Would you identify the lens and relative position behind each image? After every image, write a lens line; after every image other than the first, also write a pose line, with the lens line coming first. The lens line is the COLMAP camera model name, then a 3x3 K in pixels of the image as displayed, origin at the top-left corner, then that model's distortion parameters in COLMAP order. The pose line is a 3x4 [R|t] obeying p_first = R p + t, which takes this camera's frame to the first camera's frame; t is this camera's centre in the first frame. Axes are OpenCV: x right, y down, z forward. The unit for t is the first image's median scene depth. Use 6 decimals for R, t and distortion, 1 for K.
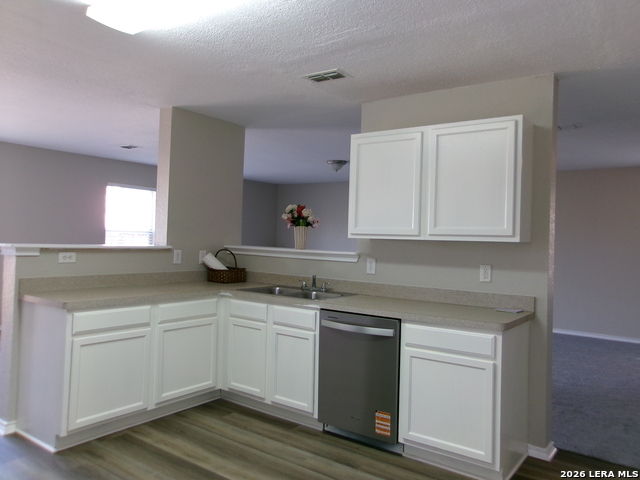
lens RADIAL K [[493.0, 0, 320.0], [0, 493.0, 240.0], [0, 0, 1]] dist [-0.045649, 0.084523]
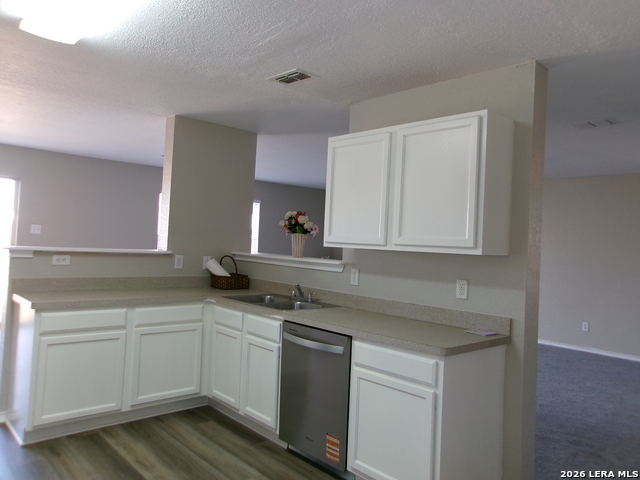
lens RADIAL K [[493.0, 0, 320.0], [0, 493.0, 240.0], [0, 0, 1]] dist [-0.045649, 0.084523]
pose [[0.981278, 0.016027, -0.191929, 0.245065], [-0.018746, 0.999748, -0.012361, -0.005130], [0.191683, 0.015727, 0.981331, 0.073088]]
